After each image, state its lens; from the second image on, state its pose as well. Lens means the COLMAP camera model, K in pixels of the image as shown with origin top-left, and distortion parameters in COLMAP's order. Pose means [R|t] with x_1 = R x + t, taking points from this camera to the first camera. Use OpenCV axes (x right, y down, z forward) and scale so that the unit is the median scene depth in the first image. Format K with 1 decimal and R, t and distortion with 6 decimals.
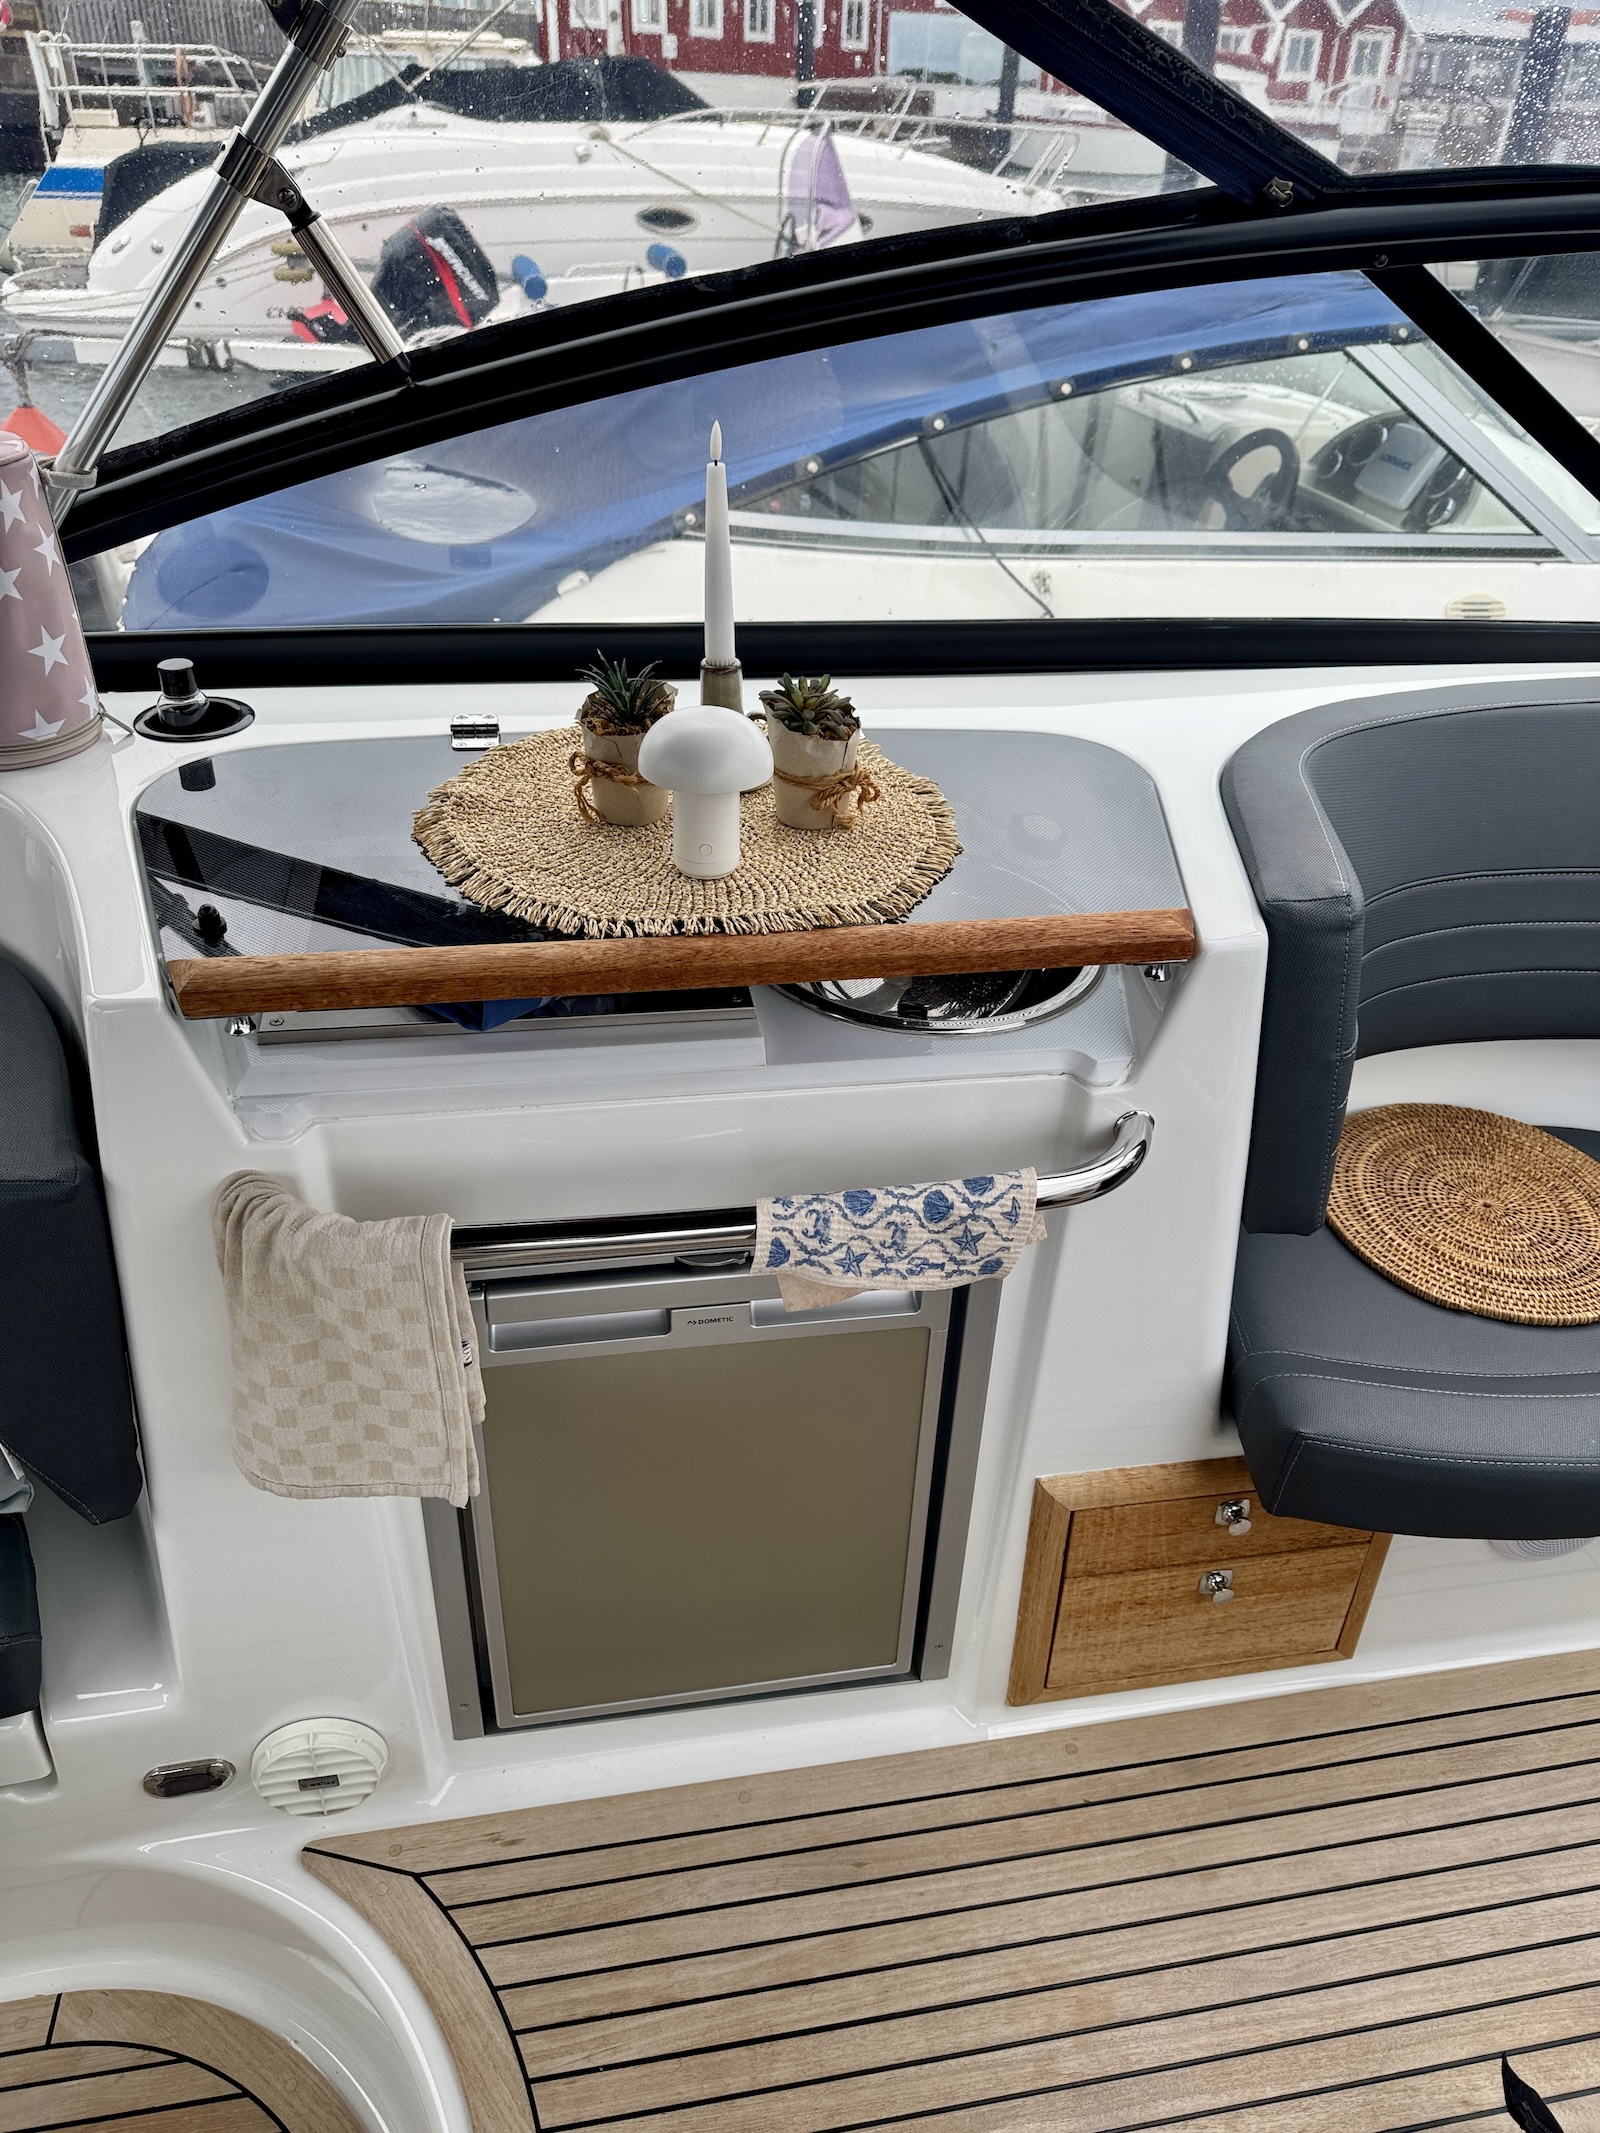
lens RADIAL K [[1502.2, 0, 797.8], [0, 1502.2, 1077.9], [0, 0, 1]] dist [0.072475, -0.103127]
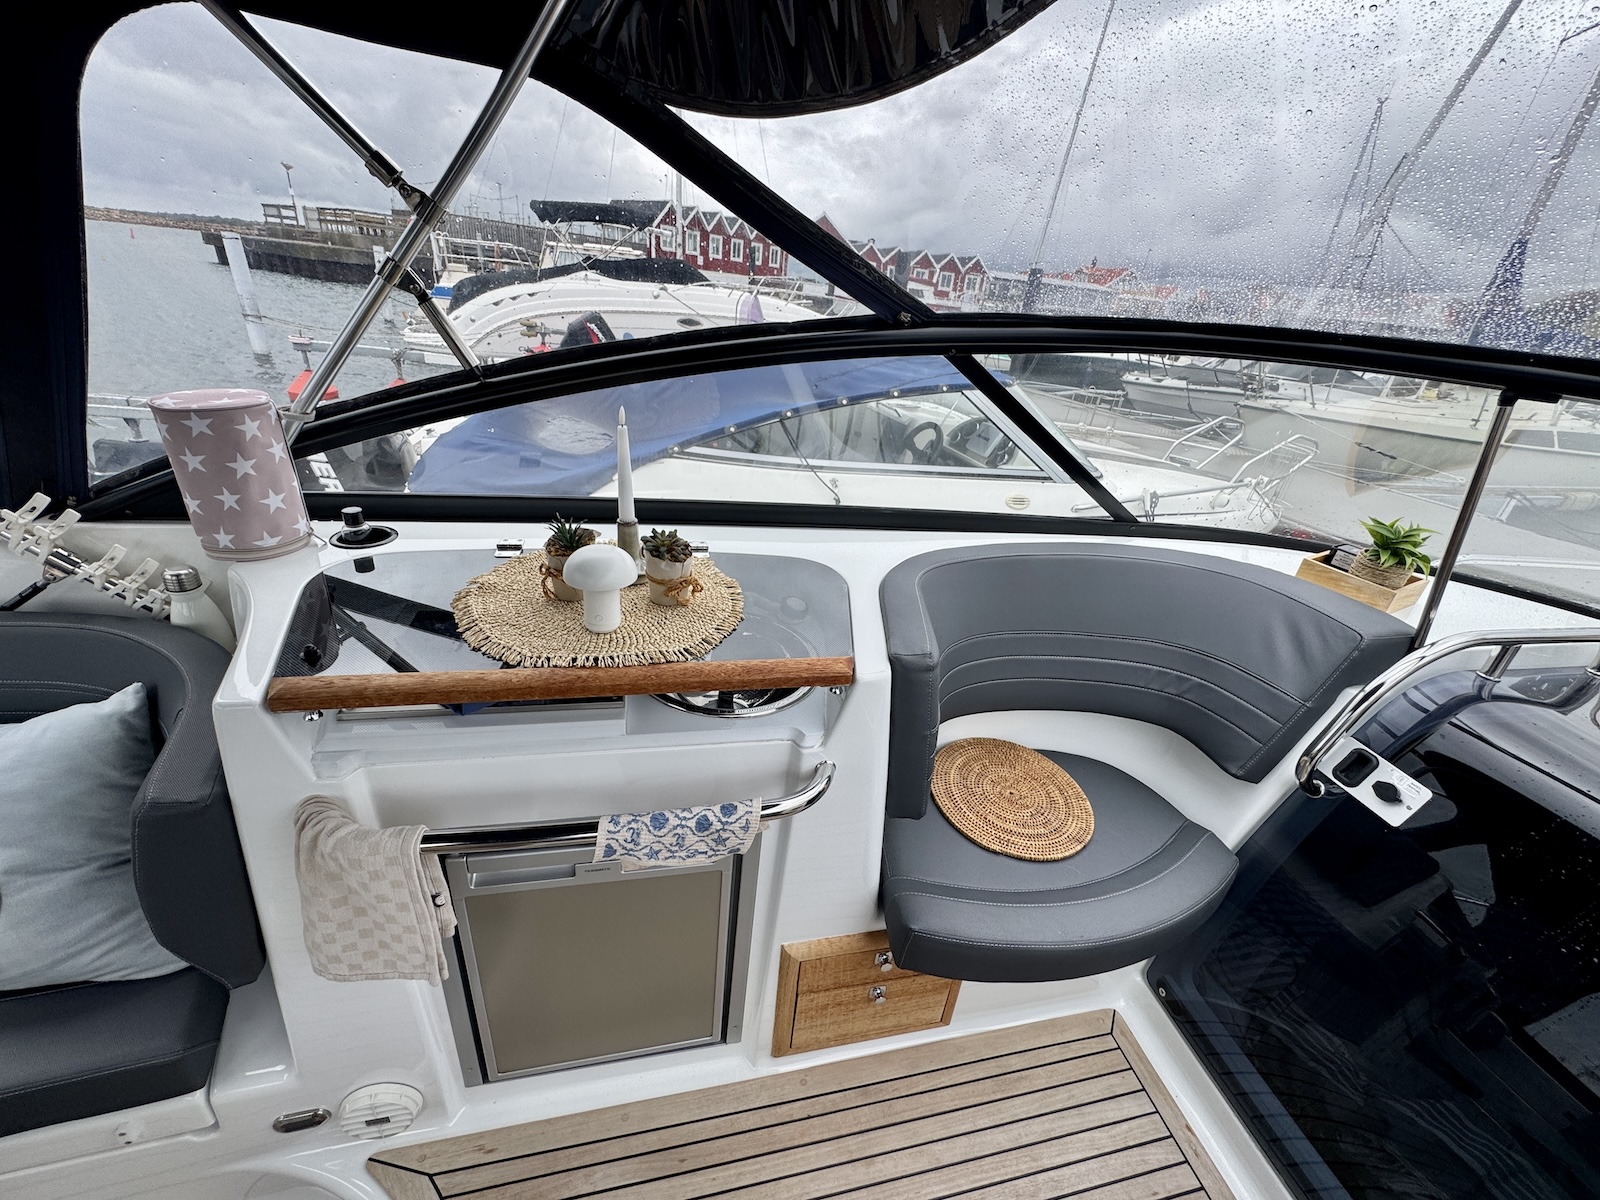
lens RADIAL K [[640.2, 0, 800.0], [0, 640.2, 600.0], [0, 0, 1]] dist [-0.002625, 0.000334]
pose [[0.997025, 0.032822, 0.069745, 0.113722], [-0.024415, 0.992697, -0.118138, -0.072998], [-0.073113, 0.116083, 0.990545, 0.154480]]
